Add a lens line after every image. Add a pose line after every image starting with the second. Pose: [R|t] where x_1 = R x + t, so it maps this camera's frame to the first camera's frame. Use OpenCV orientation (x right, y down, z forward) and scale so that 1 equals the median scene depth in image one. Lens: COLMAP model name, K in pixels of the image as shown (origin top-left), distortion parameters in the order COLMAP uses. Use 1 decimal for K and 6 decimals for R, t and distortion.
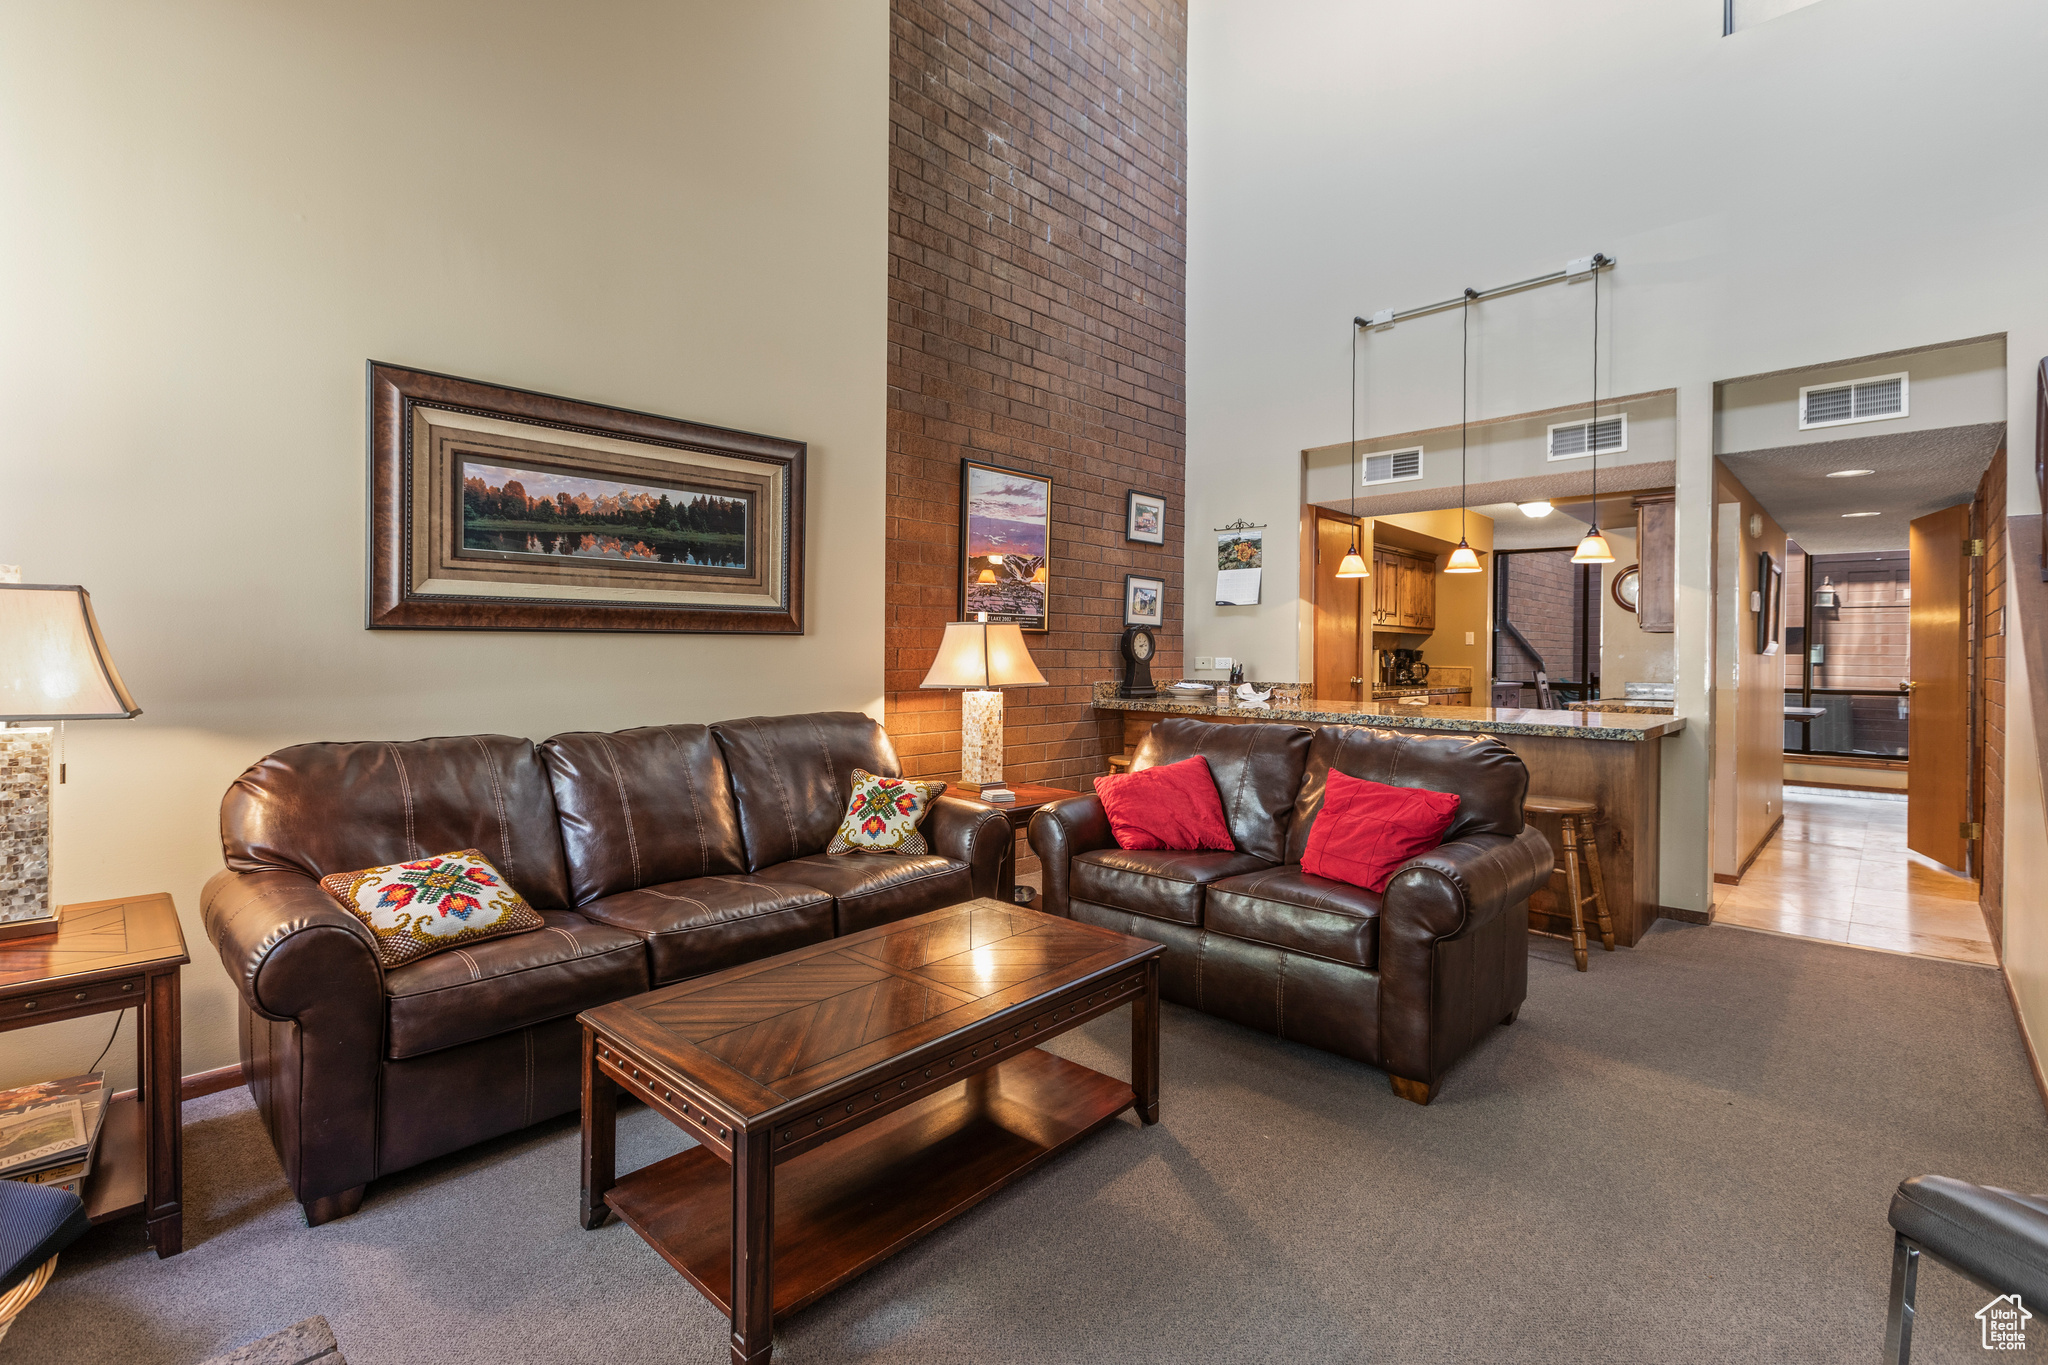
lens RADIAL K [[928.0, 0, 1025.1], [0, 928.0, 662.2], [0, 0, 1]] dist [0.000477, 0.000168]
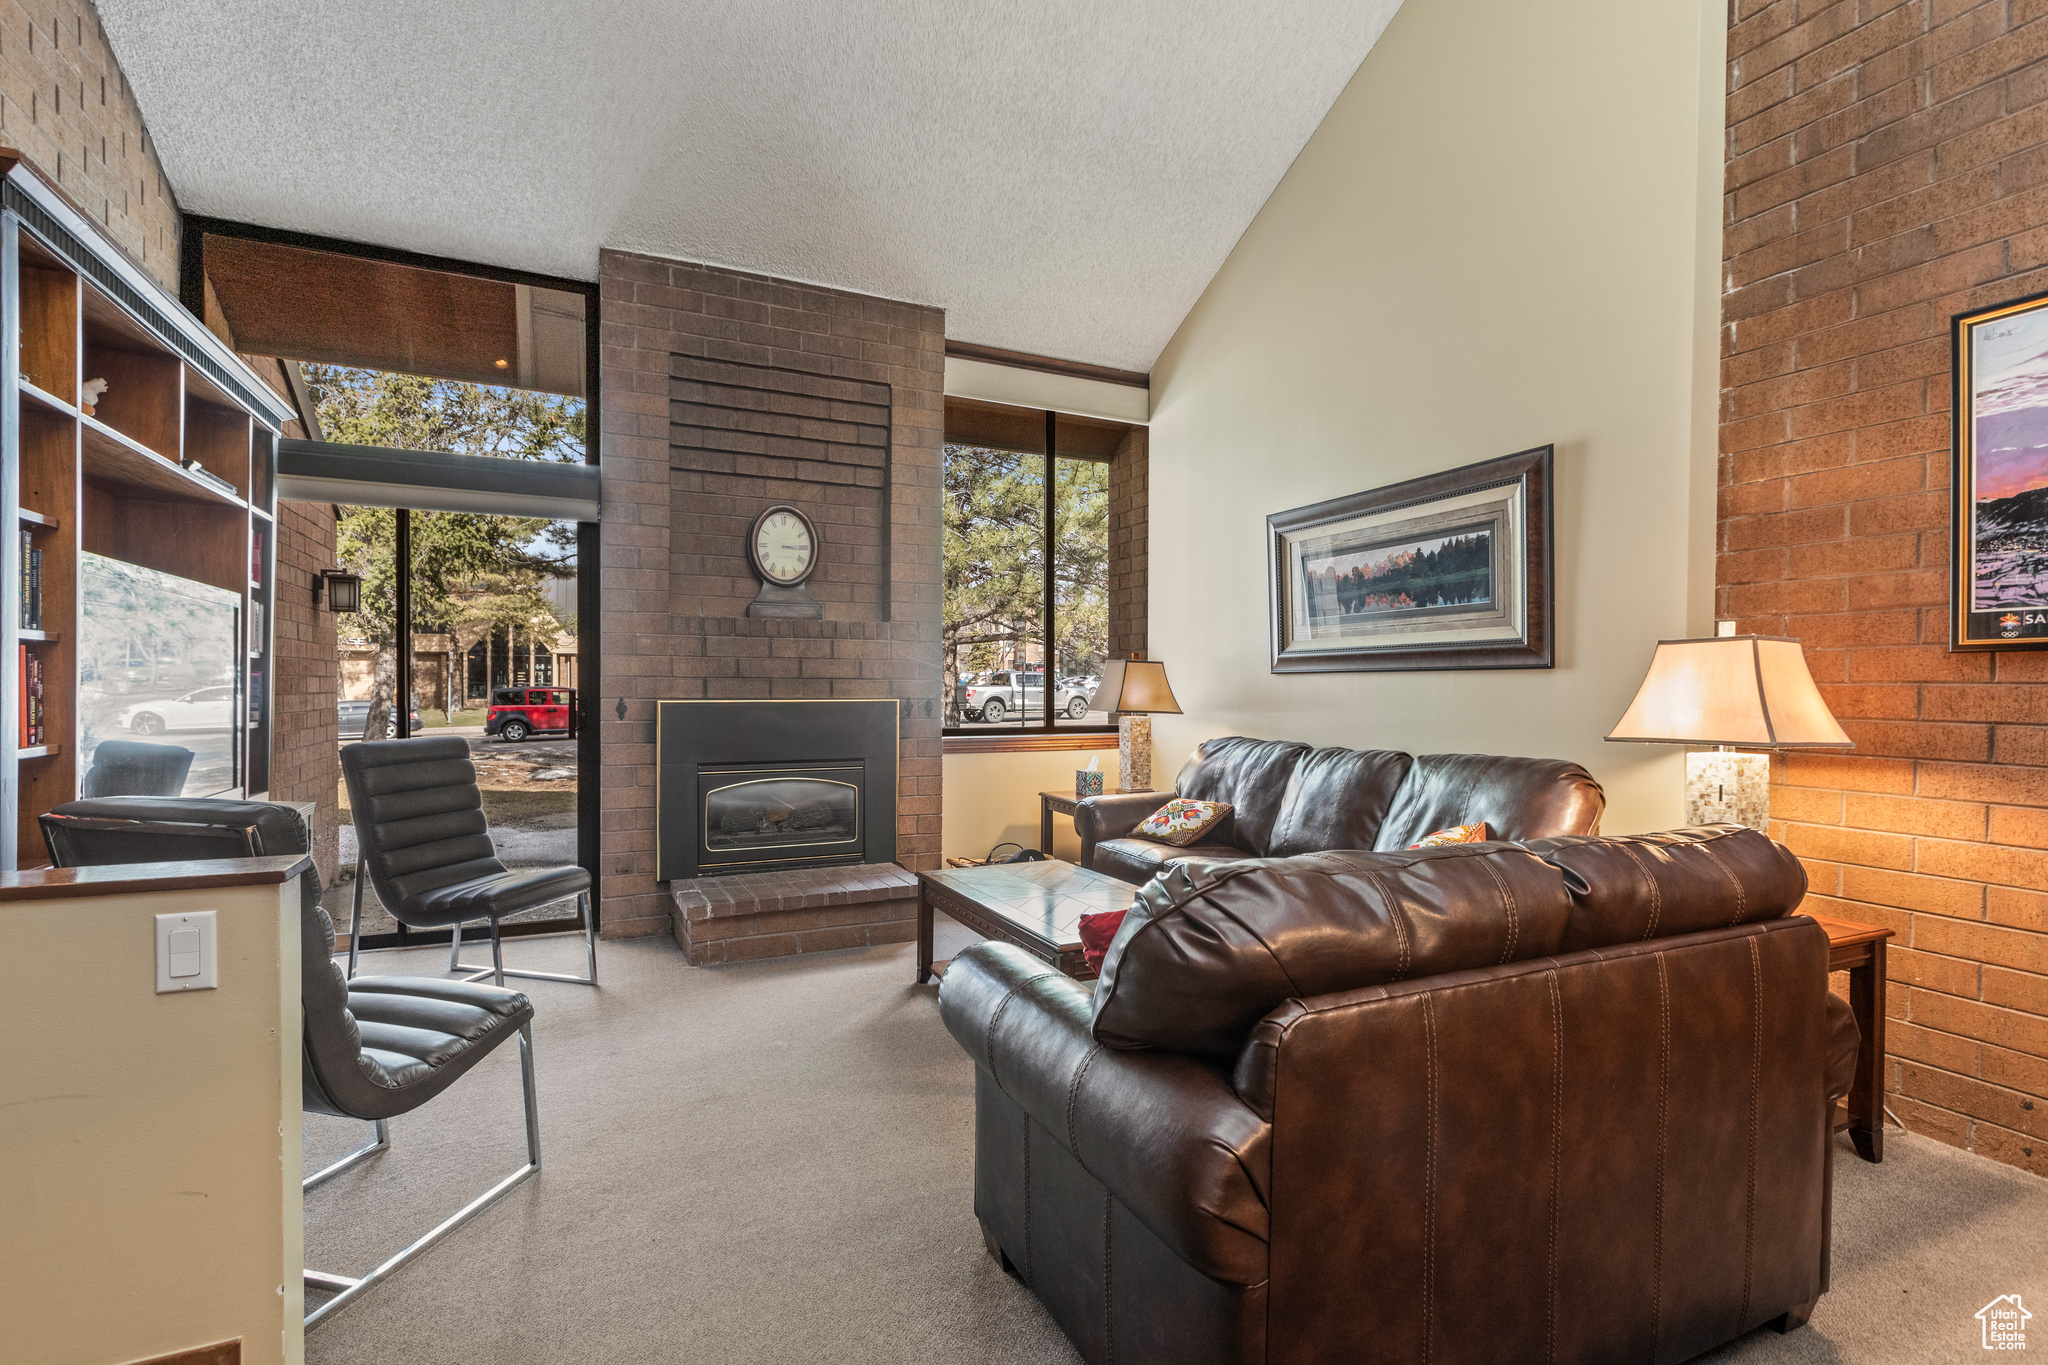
lens RADIAL K [[928.0, 0, 1019.2], [0, 928.0, 691.8], [0, 0, 1]] dist [0.000477, 0.000168]
pose [[-0.365573, -0.002506, -0.930779, 0.791236], [-0.019668, 0.999794, 0.005033, -0.003298], [0.930575, 0.020147, -0.365547, 0.926559]]
